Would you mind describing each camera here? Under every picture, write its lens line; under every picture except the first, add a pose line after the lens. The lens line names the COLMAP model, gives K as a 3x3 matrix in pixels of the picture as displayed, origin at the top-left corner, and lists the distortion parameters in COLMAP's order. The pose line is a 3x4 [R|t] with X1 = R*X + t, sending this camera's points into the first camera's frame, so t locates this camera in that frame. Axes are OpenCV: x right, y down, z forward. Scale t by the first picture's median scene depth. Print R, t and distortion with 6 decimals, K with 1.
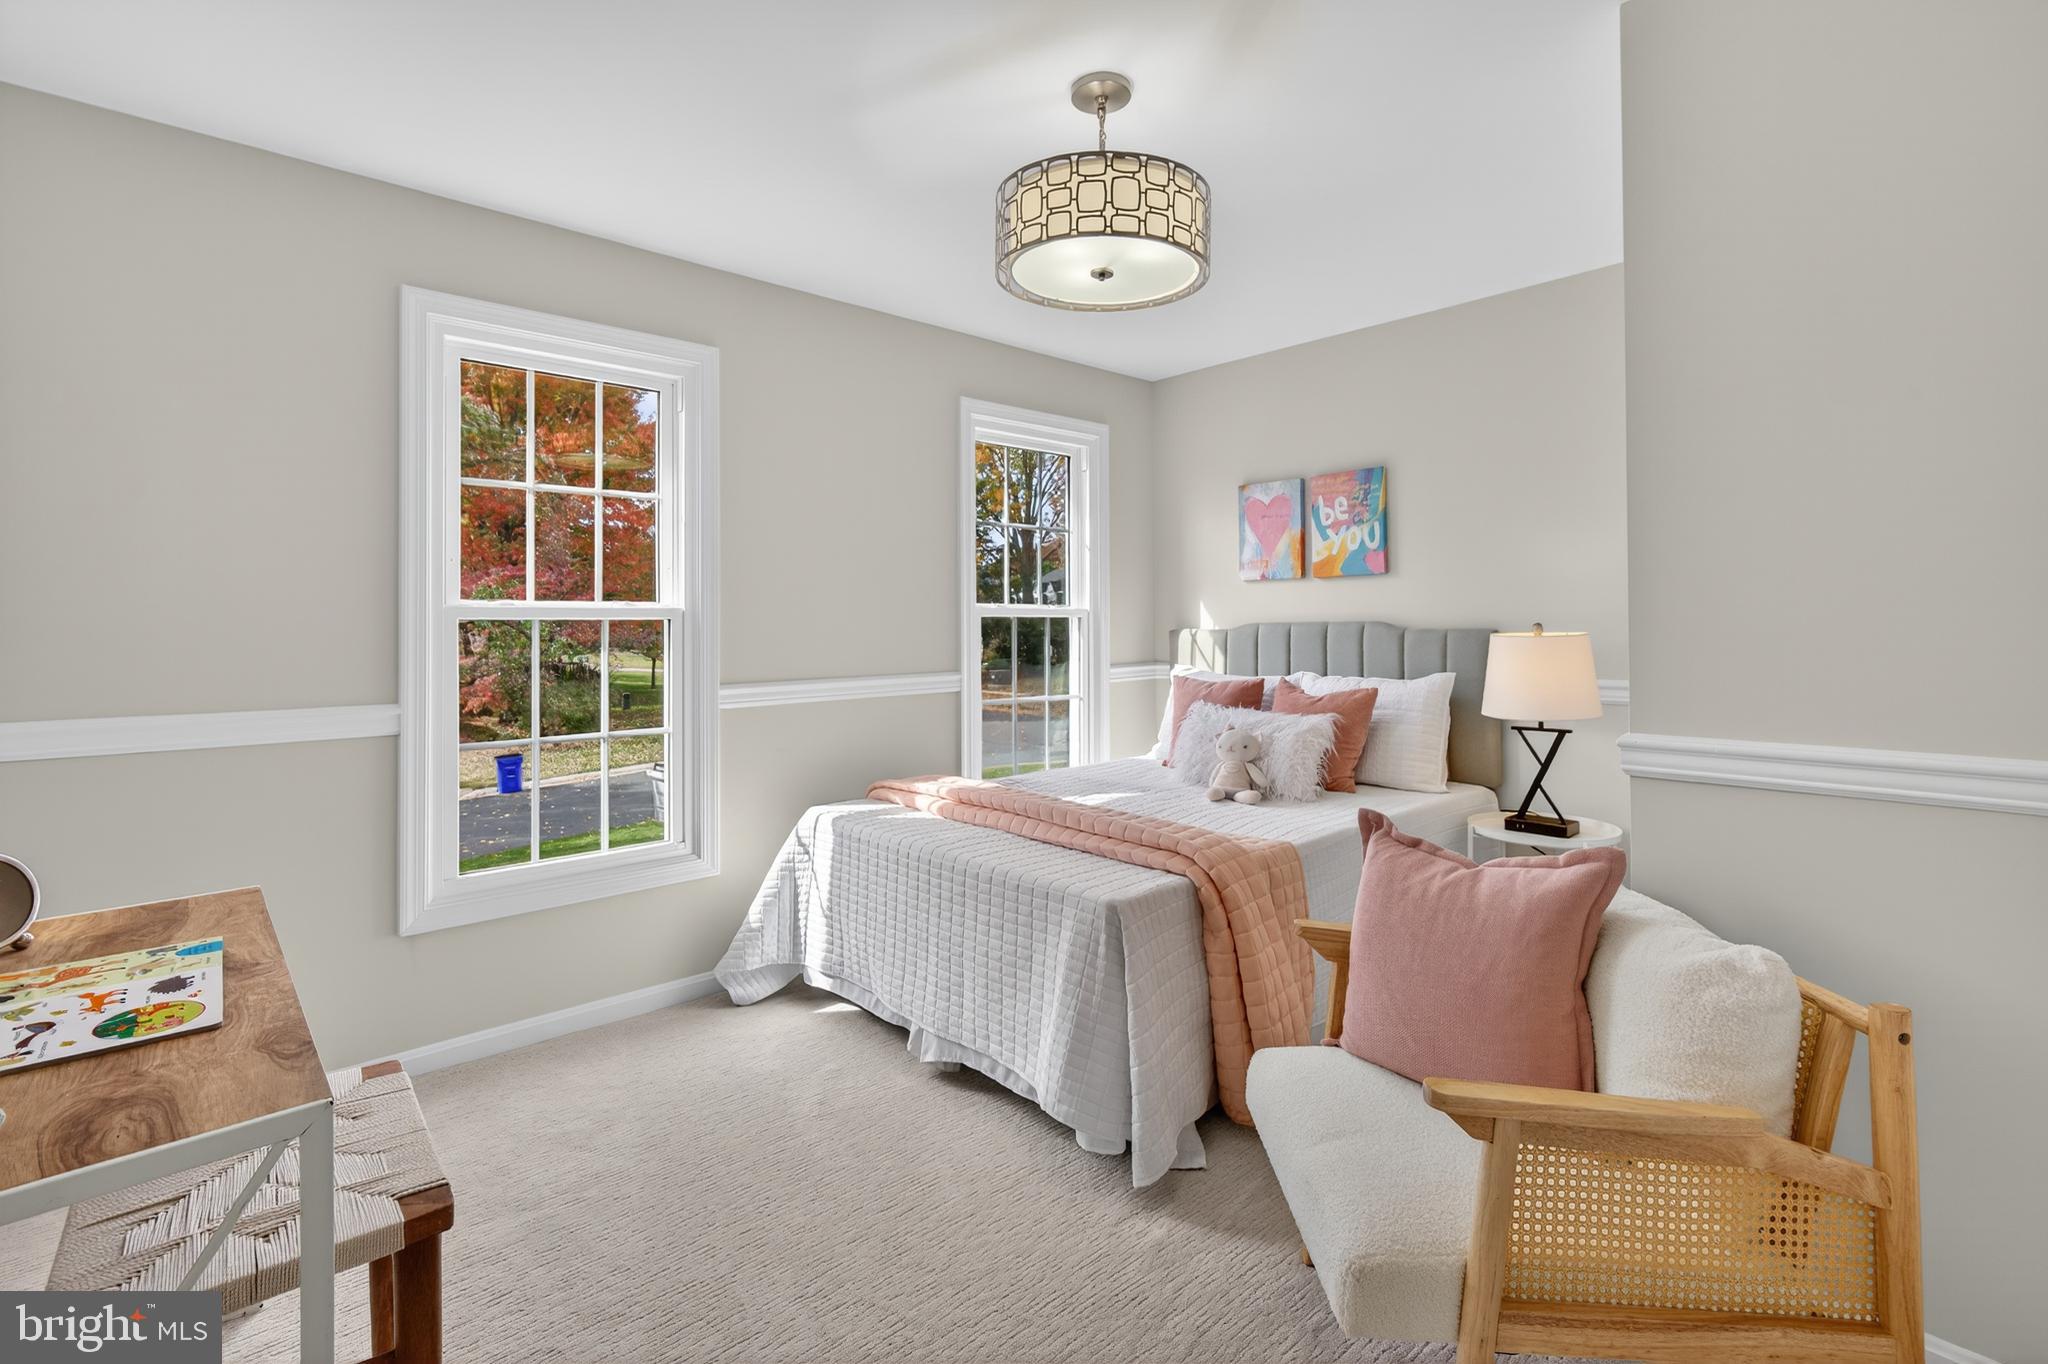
lens RADIAL K [[906.1, 0, 1030.6], [0, 906.1, 607.9], [0, 0, 1]] dist [-0.000998, -0.000407]
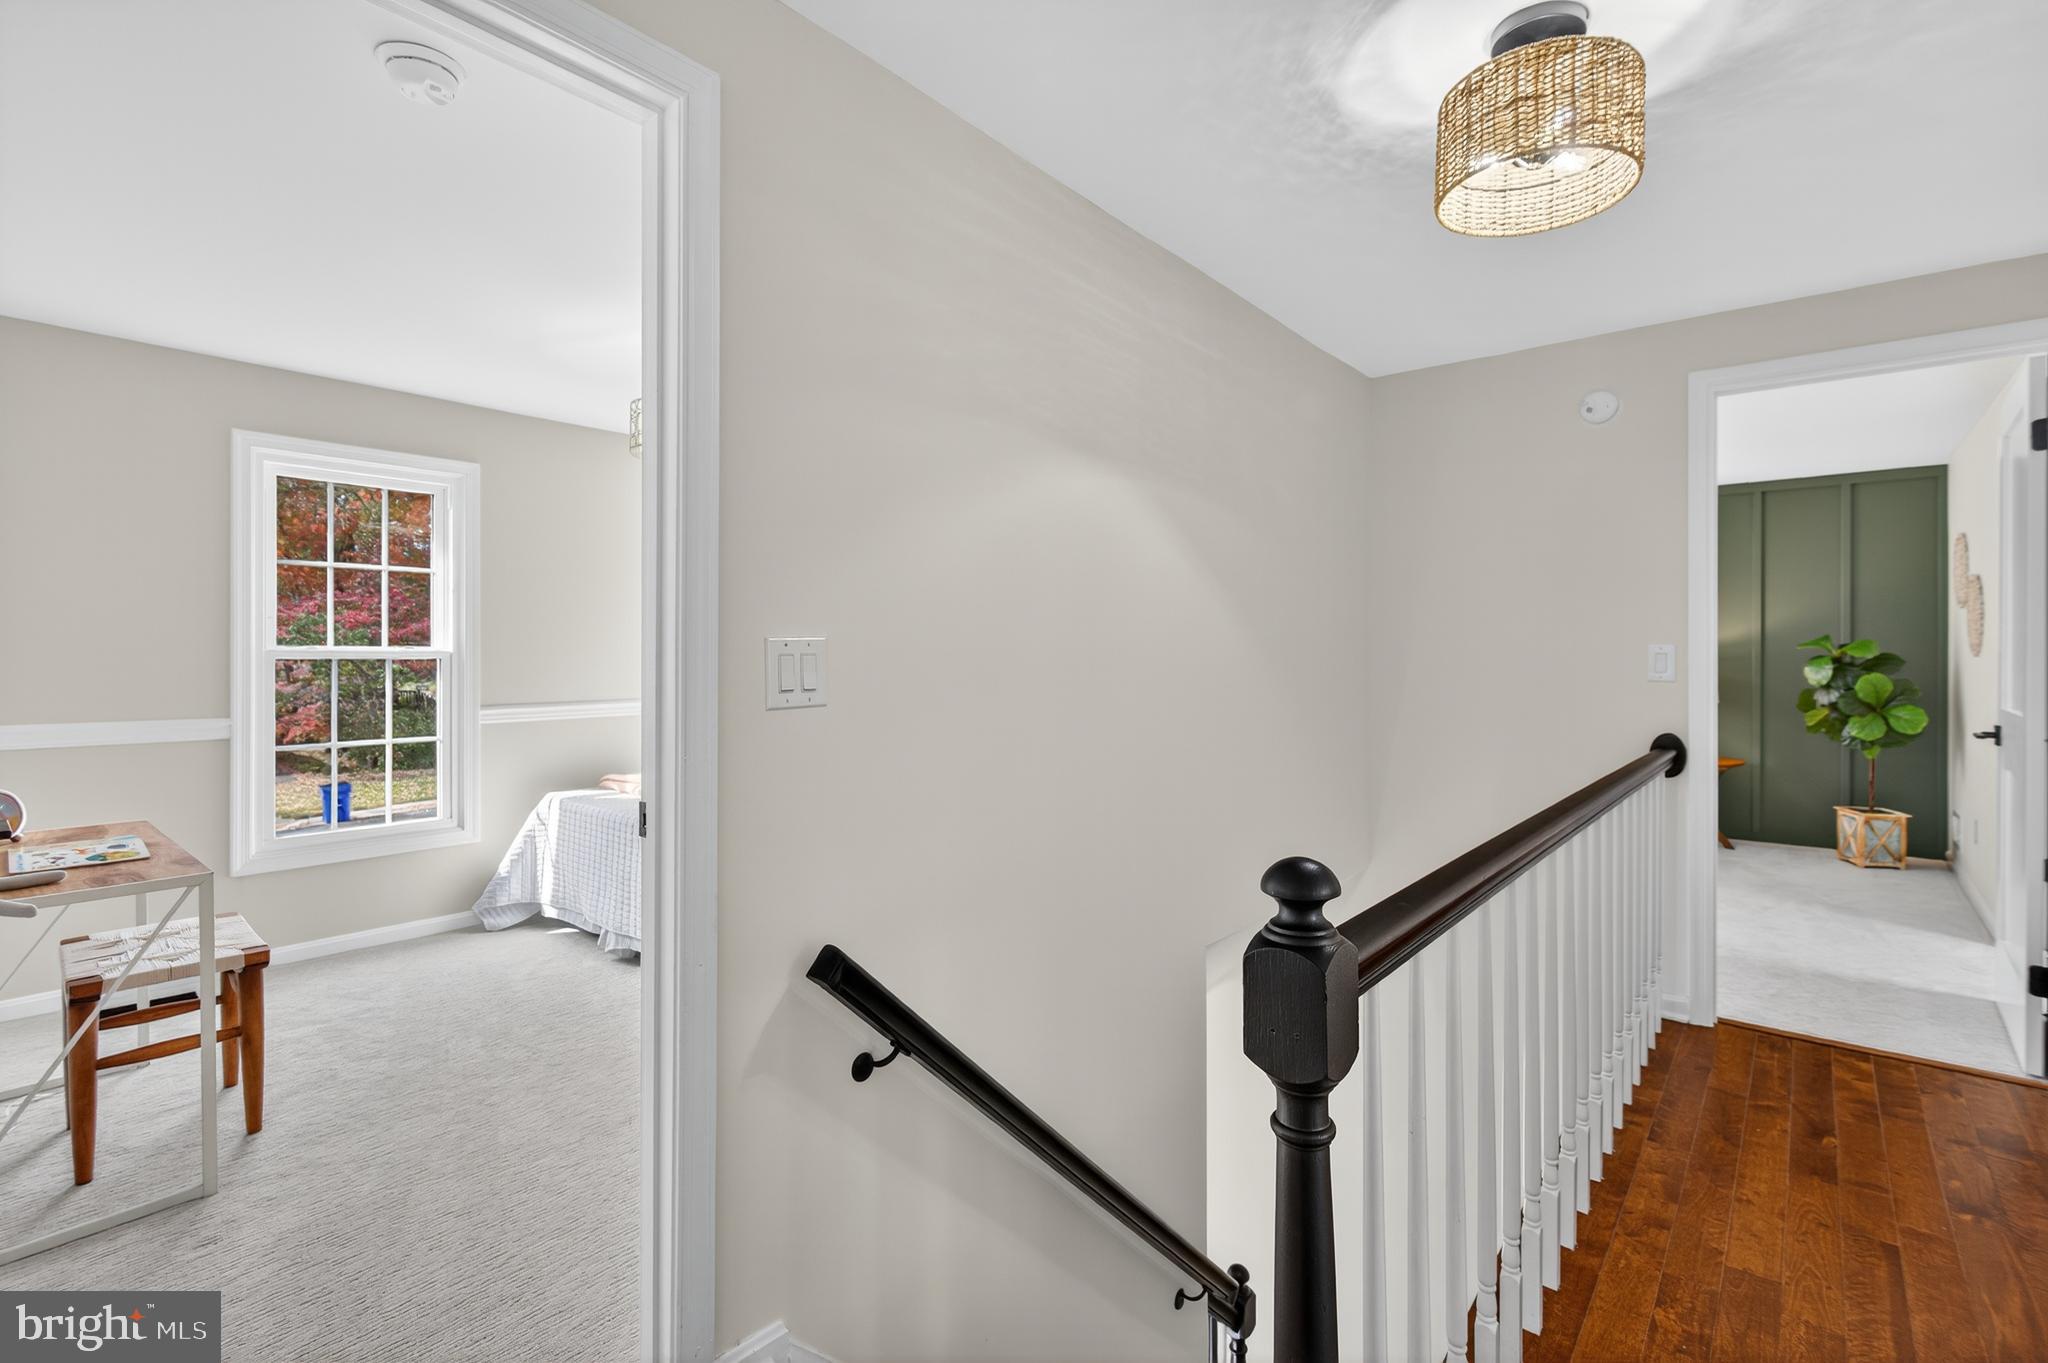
lens RADIAL K [[926.5, 0, 1043.5], [0, 926.5, 650.7], [0, 0, 1]] dist [-0.003011, 0.000088]
pose [[0.991976, 0.009089, 0.126098, 0.358877], [-0.010920, 0.999845, 0.013834, -0.031482], [-0.125952, -0.015100, 0.991921, -0.555365]]
